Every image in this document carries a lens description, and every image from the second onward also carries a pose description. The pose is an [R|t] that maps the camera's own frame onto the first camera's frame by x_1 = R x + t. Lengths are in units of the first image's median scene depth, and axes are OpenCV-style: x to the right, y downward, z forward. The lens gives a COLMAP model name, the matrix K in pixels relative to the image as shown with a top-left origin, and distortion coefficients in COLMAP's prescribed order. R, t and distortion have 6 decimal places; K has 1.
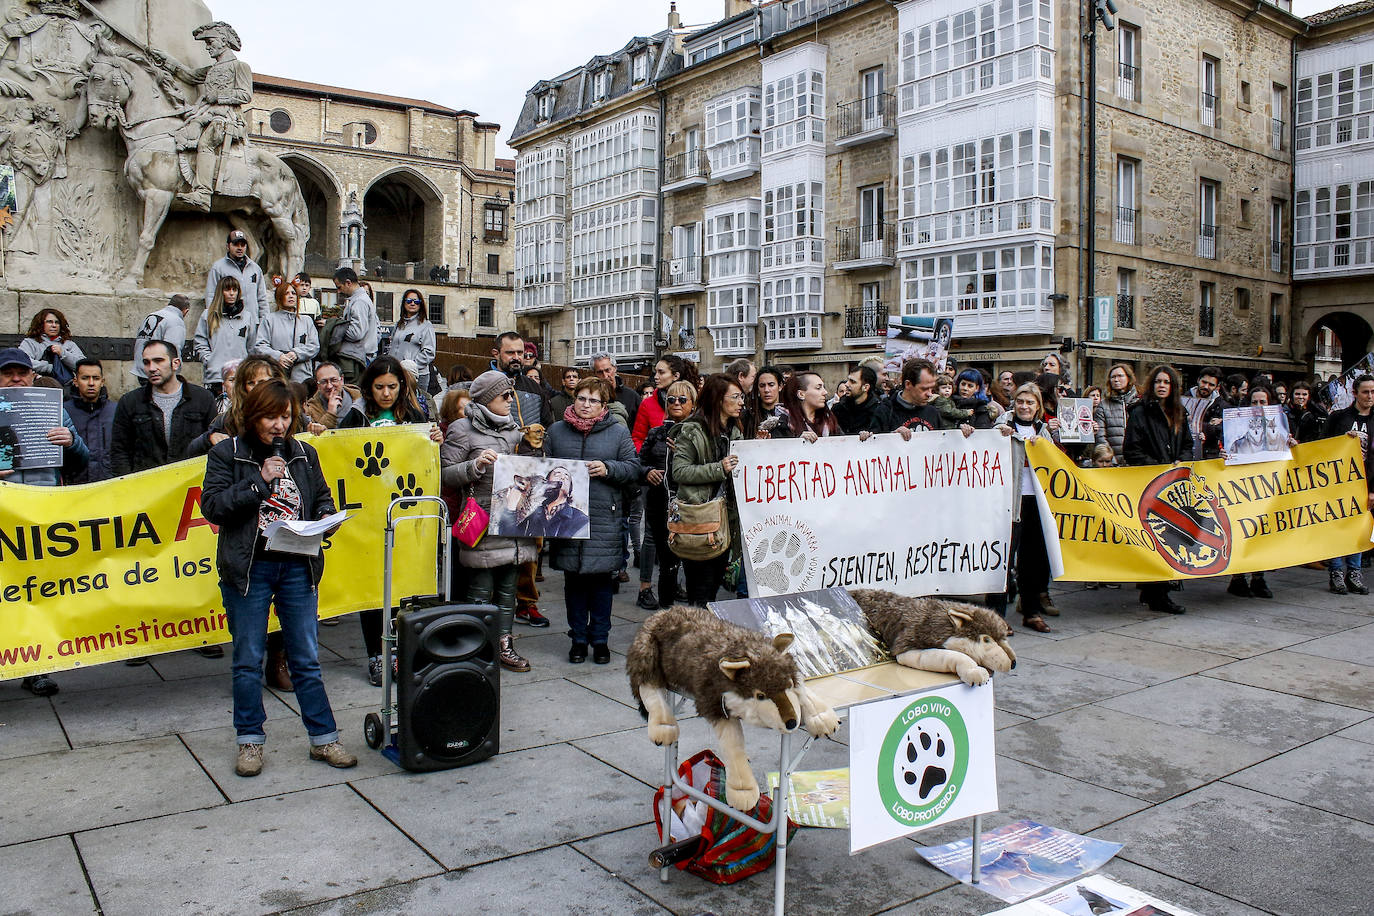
lens RADIAL K [[1140.0, 0, 685.7], [0, 1140.0, 460.3], [0, 0, 1]] dist [-0.164858, 0.151659]
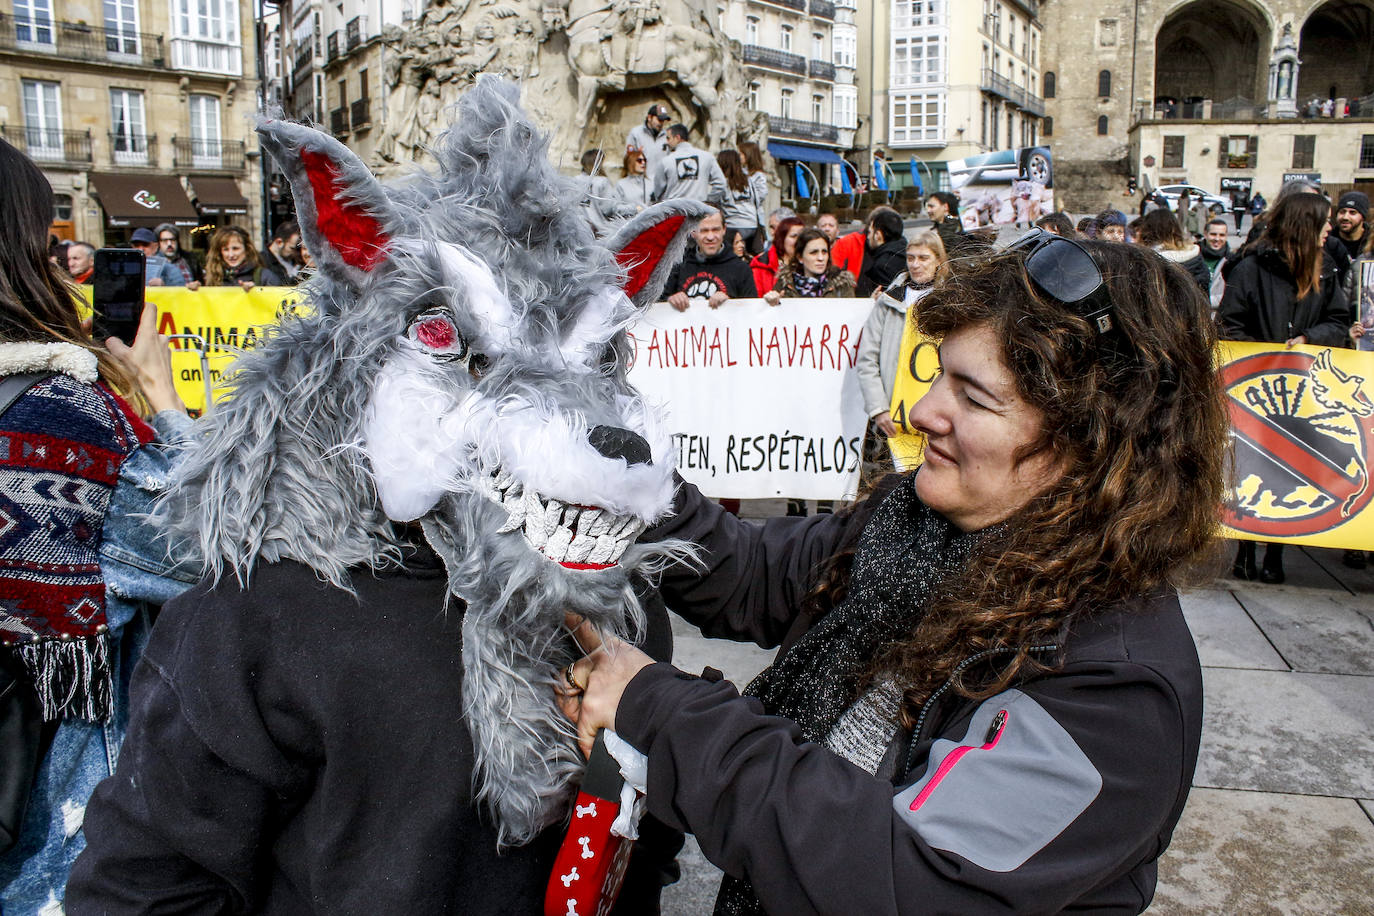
lens RADIAL K [[1129.6, 0, 686.3], [0, 1129.6, 464.2], [0, 0, 1]] dist [-0.173860, 0.155527]
pose [[0.663429, 0.127765, -0.737250, 0.171445], [-0.027612, 0.988823, 0.146516, -0.003510], [0.747730, -0.076846, 0.659541, 0.086400]]
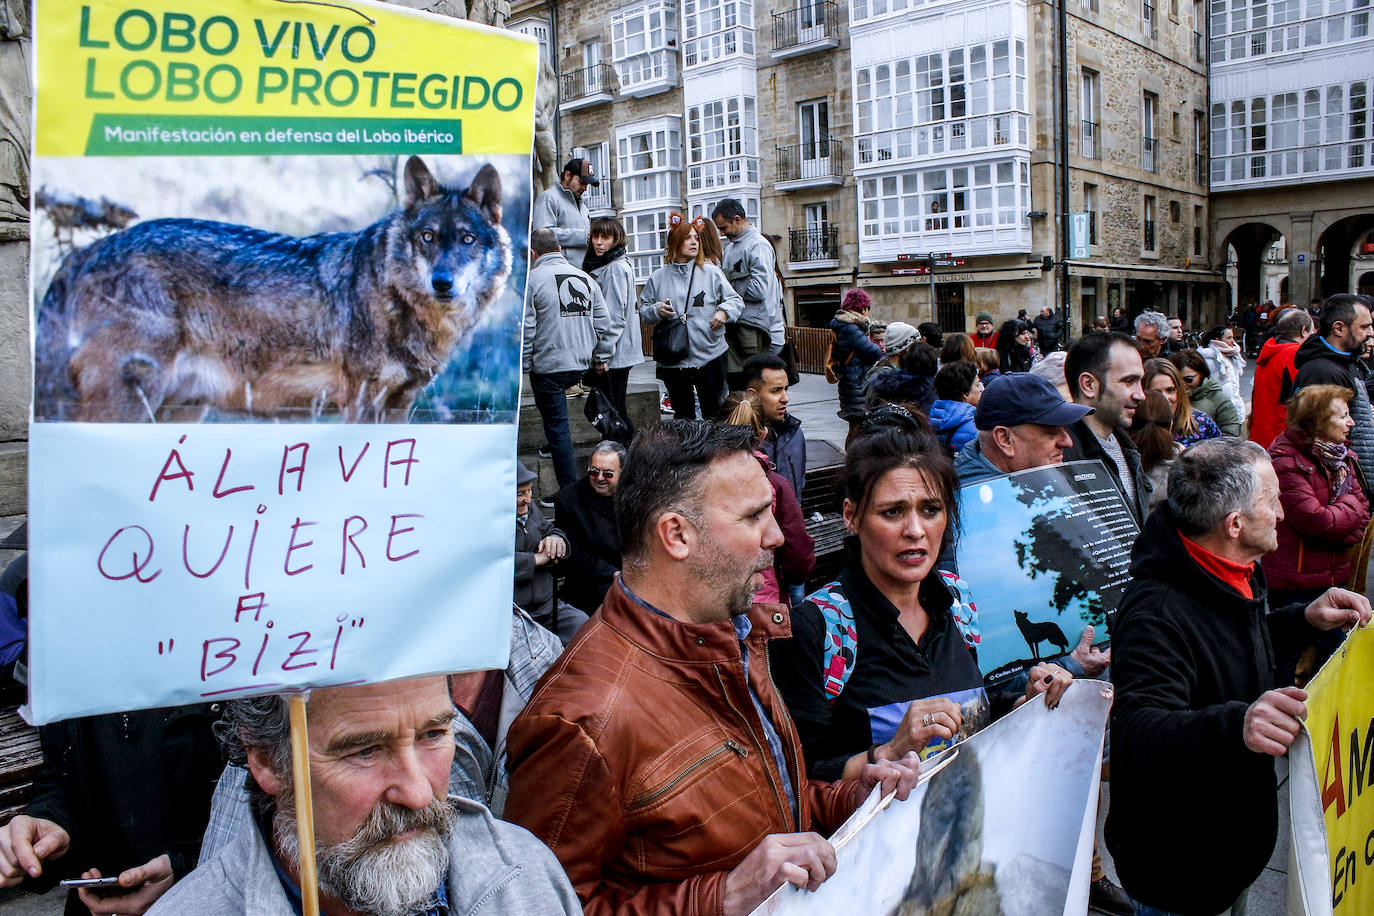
lens RADIAL K [[1140.0, 0, 685.7], [0, 1140.0, 460.3], [0, 0, 1]] dist [-0.164858, 0.151659]
pose [[0.980492, -0.065070, 0.185476, -0.148134], [0.052428, 0.996006, 0.072274, -0.017544], [-0.189438, -0.061140, 0.979987, 0.084401]]
